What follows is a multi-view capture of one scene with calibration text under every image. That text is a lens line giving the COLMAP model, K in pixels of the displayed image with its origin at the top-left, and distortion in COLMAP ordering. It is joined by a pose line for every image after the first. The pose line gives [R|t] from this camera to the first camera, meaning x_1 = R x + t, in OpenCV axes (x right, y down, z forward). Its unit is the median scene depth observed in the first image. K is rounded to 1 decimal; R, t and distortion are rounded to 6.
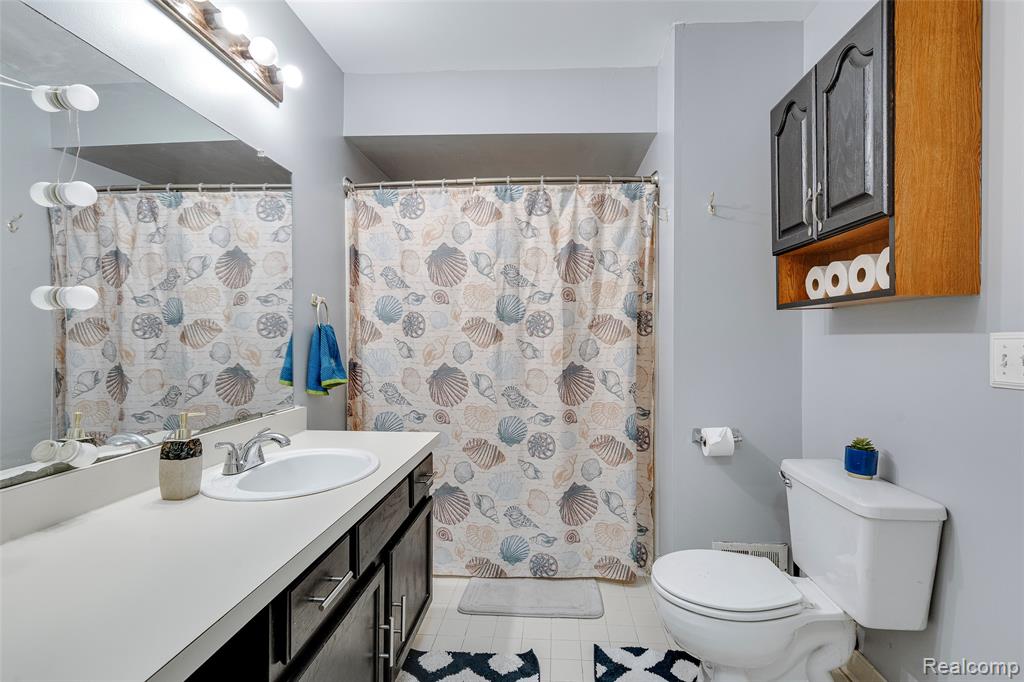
lens RADIAL K [[486.9, 0, 526.8], [0, 486.9, 342.4], [0, 0, 1]] dist [-0.008673, 0.000761]
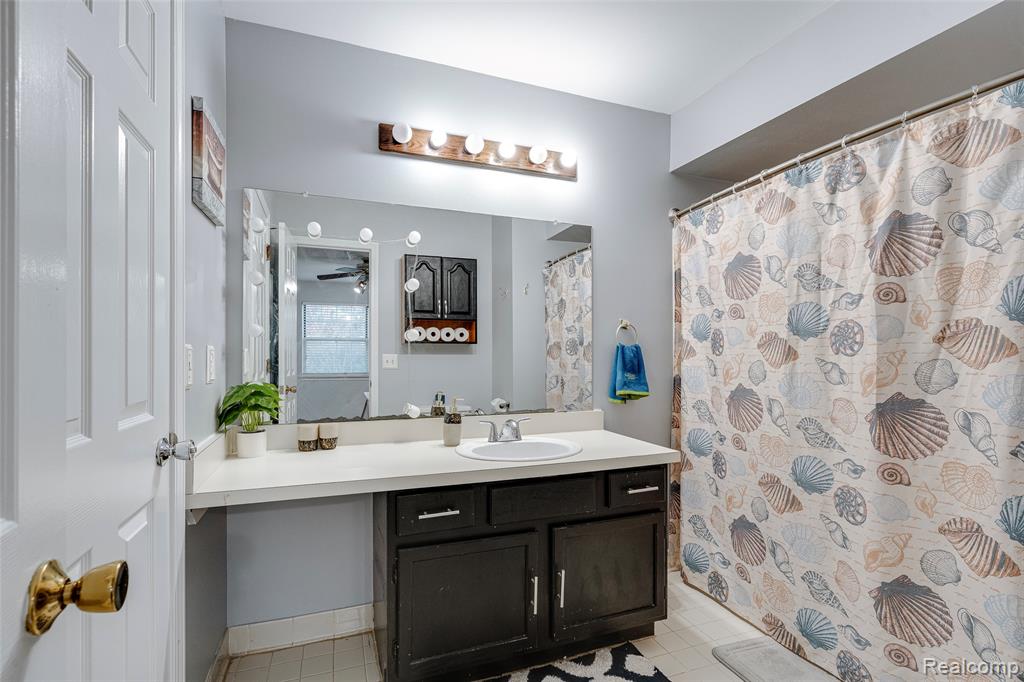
lens RADIAL K [[472.7, 0, 509.6], [0, 472.7, 356.4], [0, 0, 1]] dist [-0.000194, 0.000784]
pose [[0.402945, 0.006589, -0.915200, 0.470224], [-0.011335, 0.999933, 0.002208, -0.005276], [0.915154, 0.009484, 0.402993, 0.246058]]
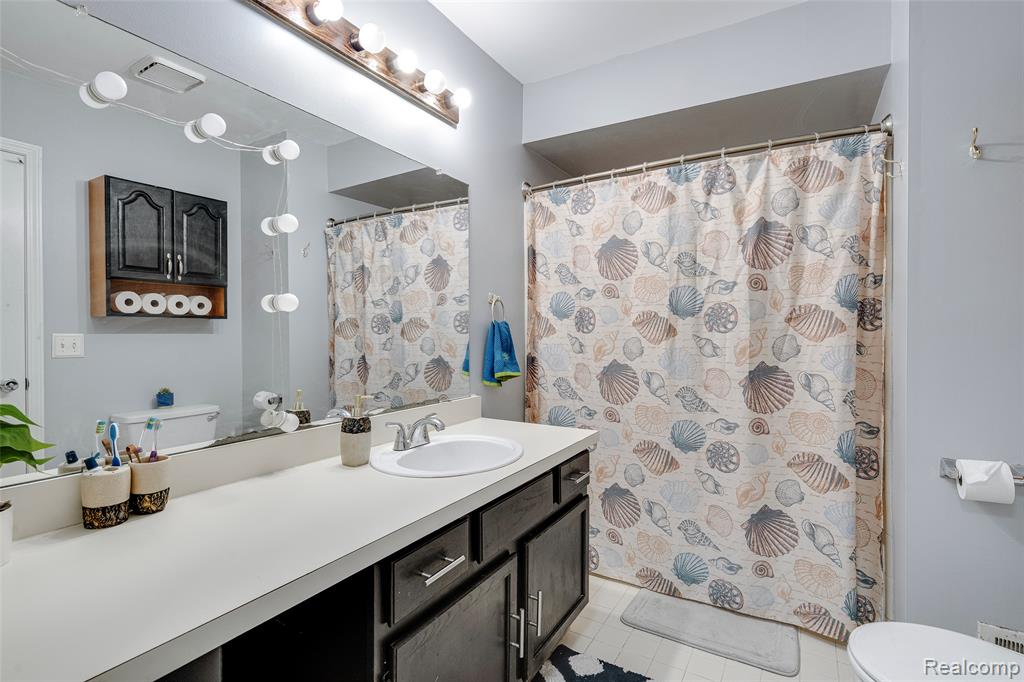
lens RADIAL K [[483.6, 0, 510.6], [0, 483.6, 336.3], [0, 0, 1]] dist [-0.001868, 0.001182]
pose [[0.884075, 0.002716, -0.467337, 0.098164], [-0.003835, 0.999992, -0.001443, -0.001144], [0.467329, 0.003068, 0.884078, 0.053520]]
